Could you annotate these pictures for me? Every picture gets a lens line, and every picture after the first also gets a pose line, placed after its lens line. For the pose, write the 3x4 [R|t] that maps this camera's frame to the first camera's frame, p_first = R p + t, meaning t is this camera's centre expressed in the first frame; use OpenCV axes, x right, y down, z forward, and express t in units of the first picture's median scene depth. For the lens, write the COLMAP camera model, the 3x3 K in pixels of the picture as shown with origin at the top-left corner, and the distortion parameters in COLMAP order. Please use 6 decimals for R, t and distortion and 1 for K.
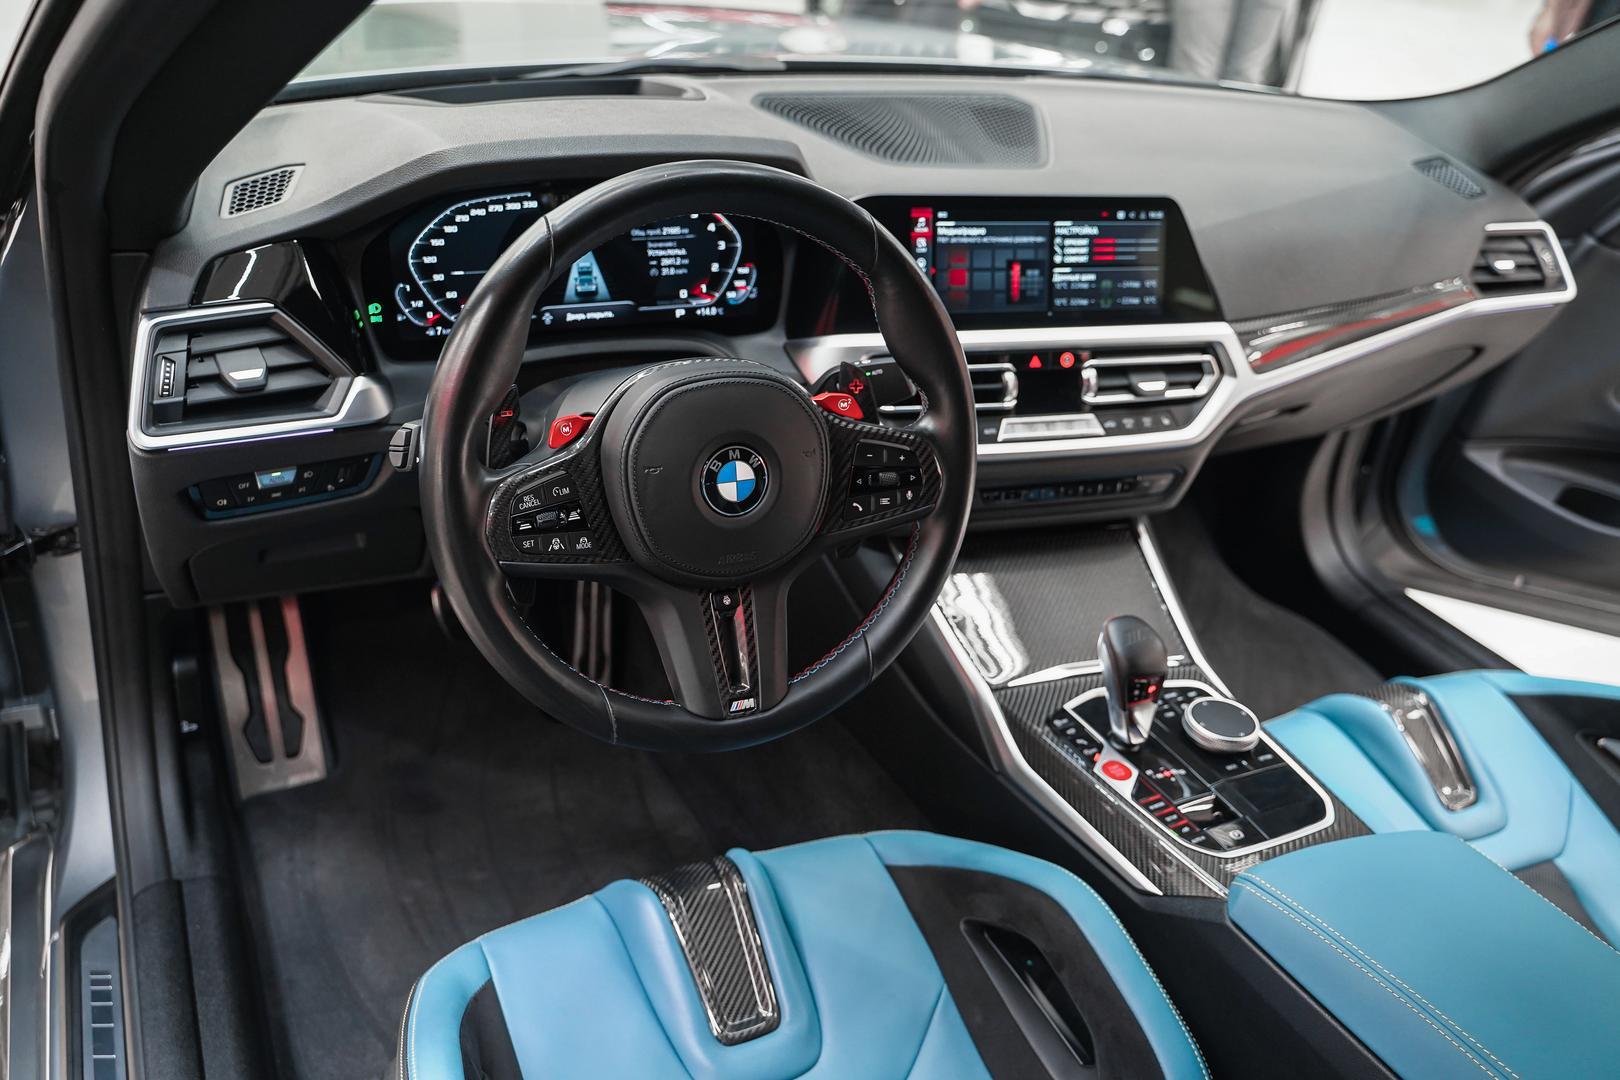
lens RADIAL K [[1321.7, 0, 801.4], [0, 1321.7, 529.9], [0, 0, 1]] dist [0.003345, -0.020581]
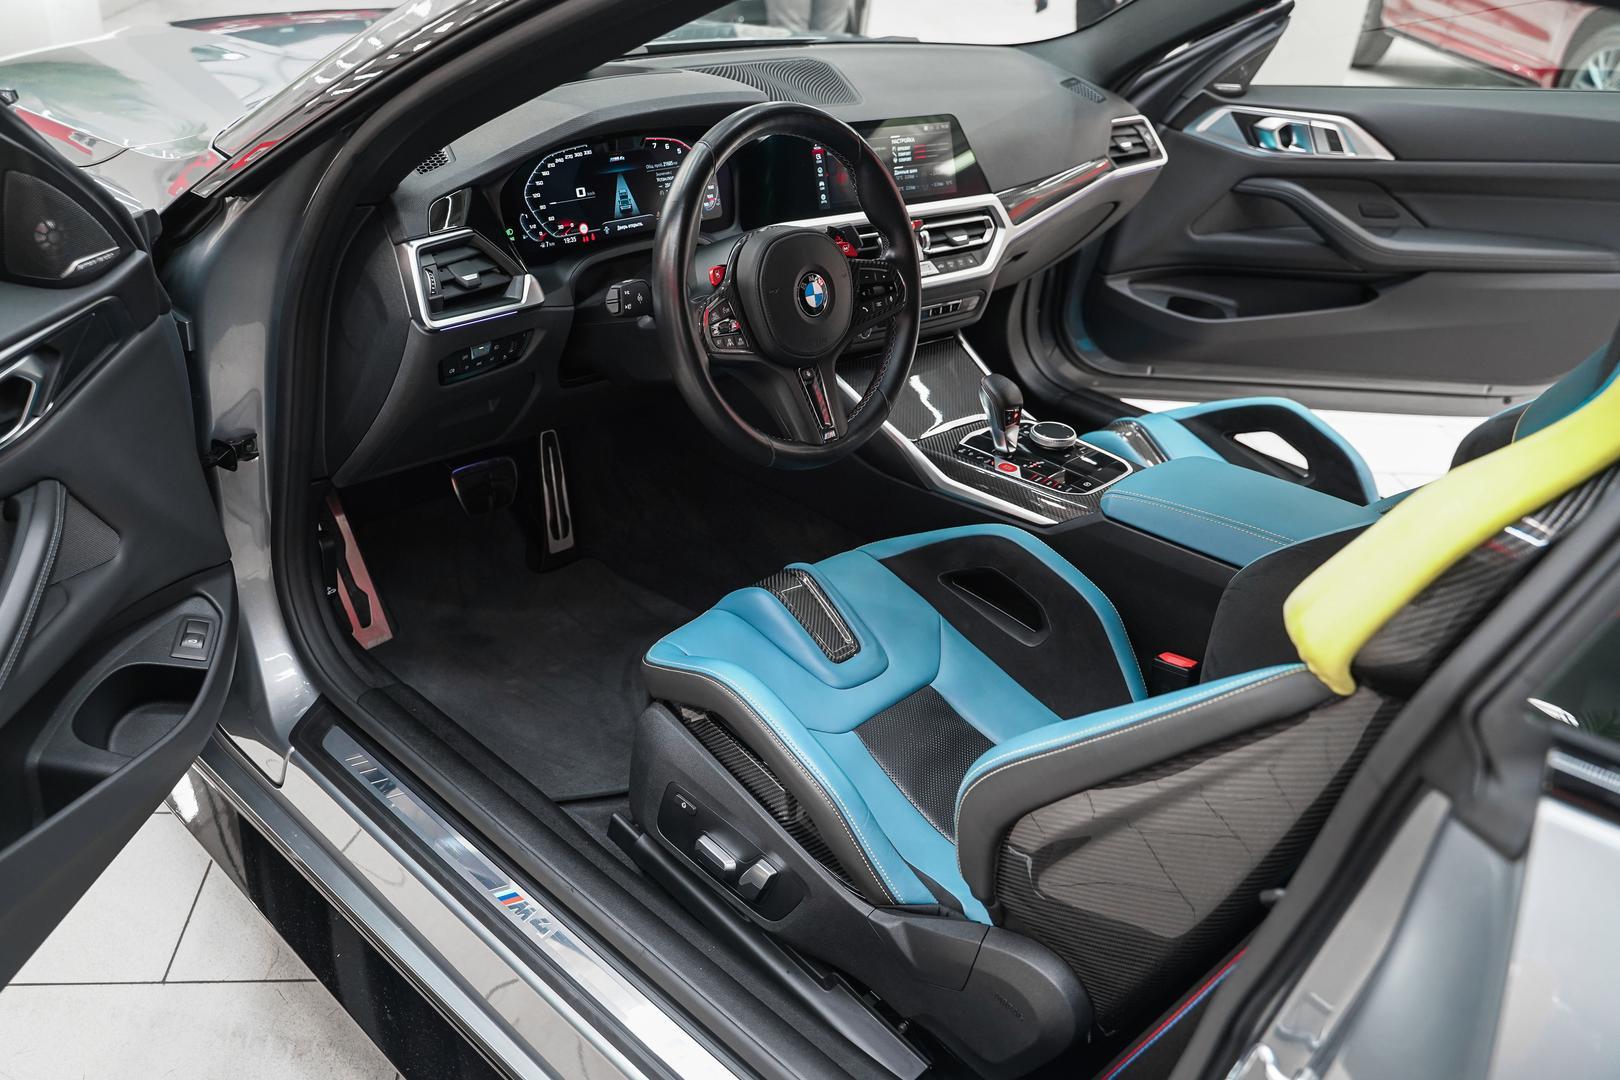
lens RADIAL K [[1321.7, 0, 802.9], [0, 1321.7, 537.7], [0, 0, 1]] dist [0.003345, -0.020581]
pose [[0.934974, -0.186890, 0.301489, -0.460789], [0.181589, 0.982308, 0.045782, 0.137045], [-0.304711, 0.011942, 0.952370, -0.424507]]
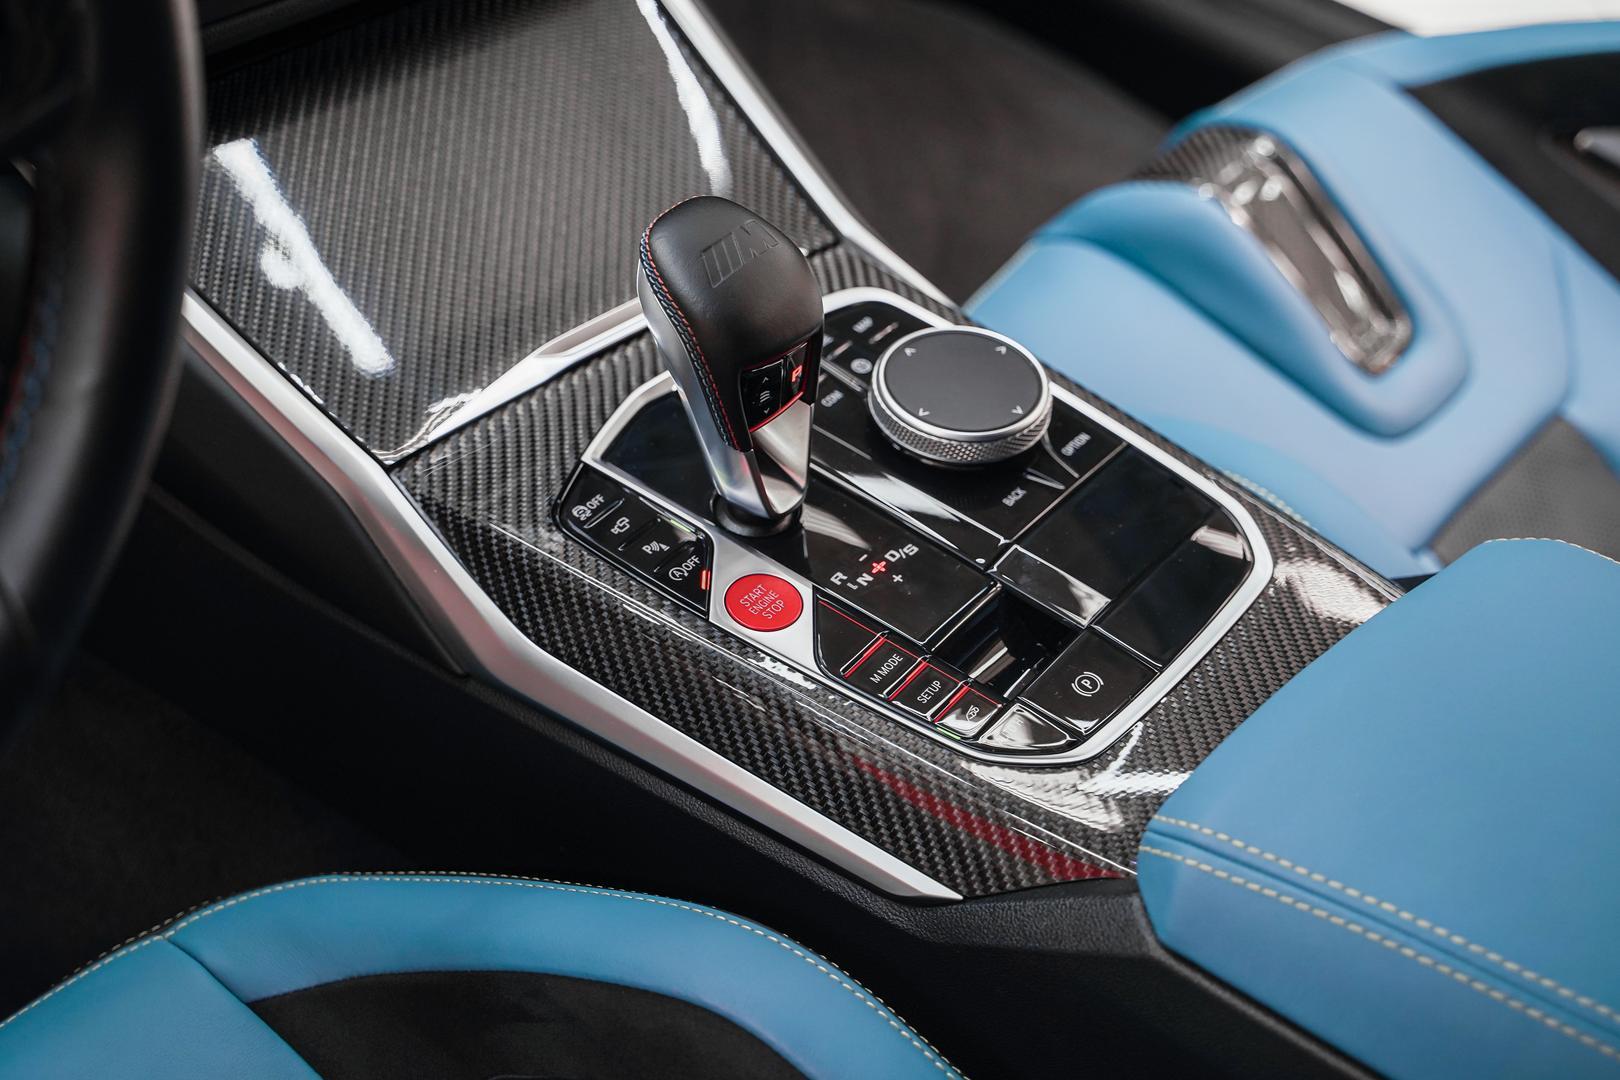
lens RADIAL K [[2251.5, 0, 810.4], [0, 2251.5, 541.7], [0, 0, 1]] dist [0.028355, 0.000000]
pose [[0.905810, -0.307429, 0.291542, 0.059148], [0.211311, 0.924224, 0.318051, -0.038182], [-0.367228, -0.226488, 0.902135, 0.372312]]
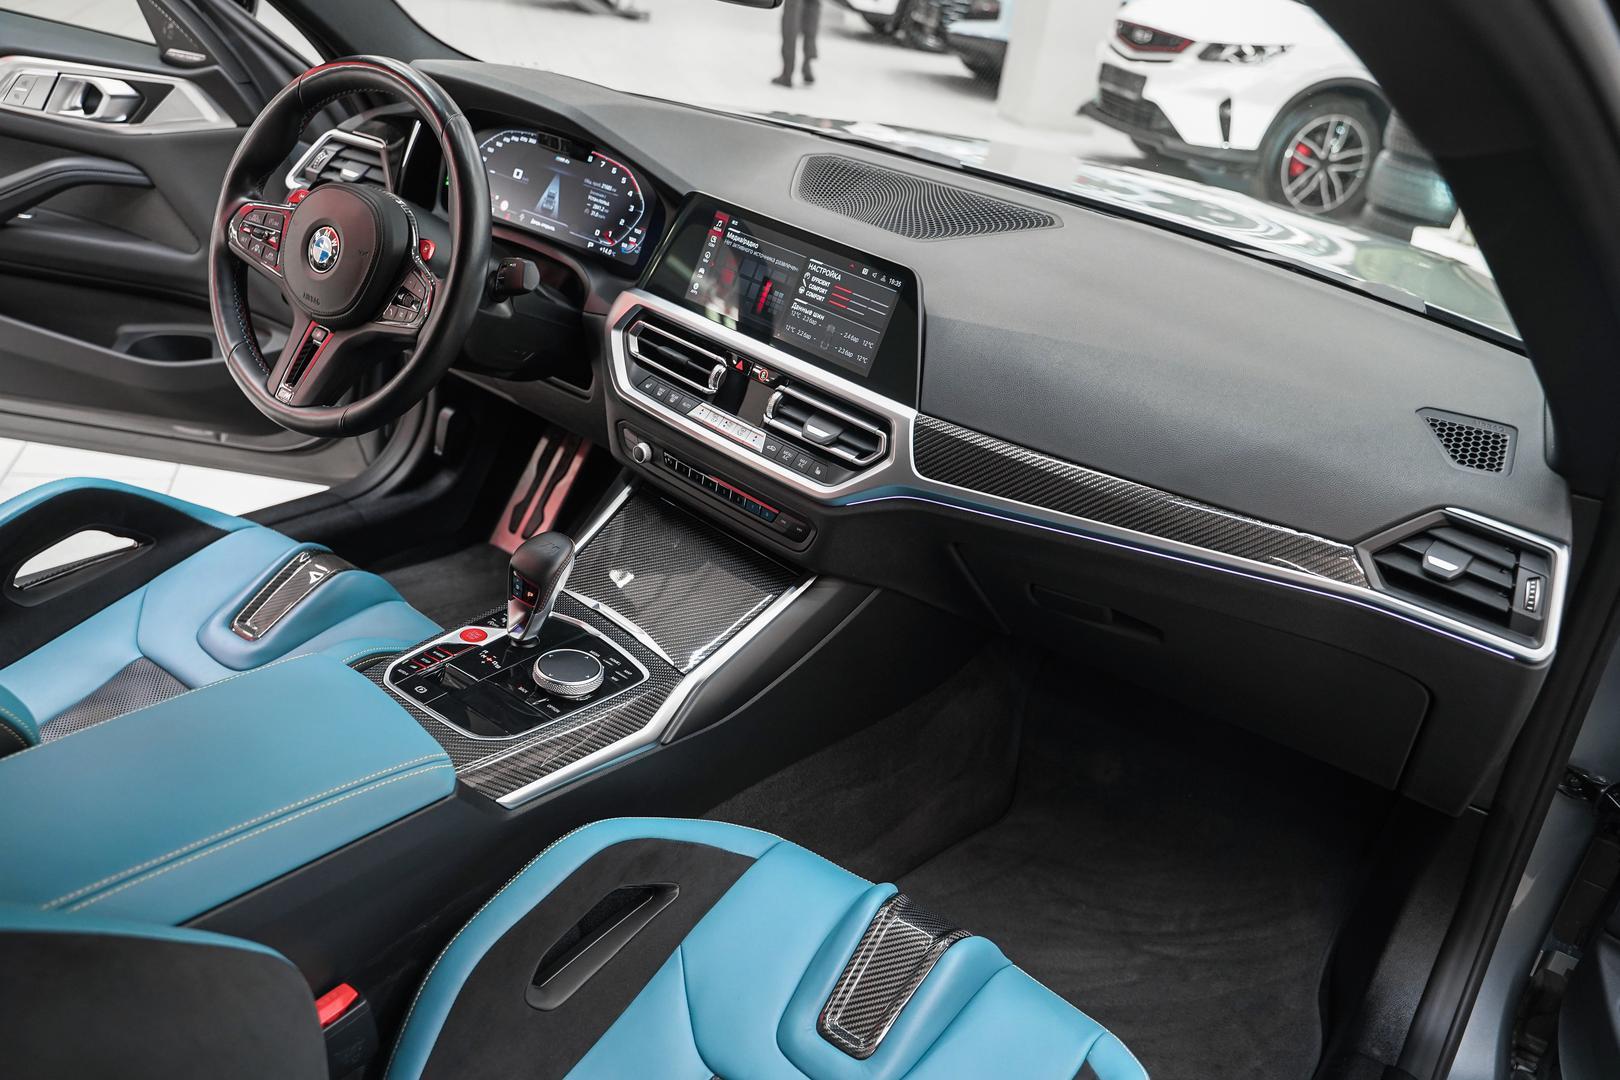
lens RADIAL K [[1321.7, 0, 808.4], [0, 1321.7, 532.5], [0, 0, 1]] dist [0.003345, -0.020581]
pose [[0.490067, 0.352849, -0.797077, 1.176636], [-0.520209, 0.852110, 0.057370, -0.104223], [0.699440, 0.386531, 0.601146, 0.442791]]
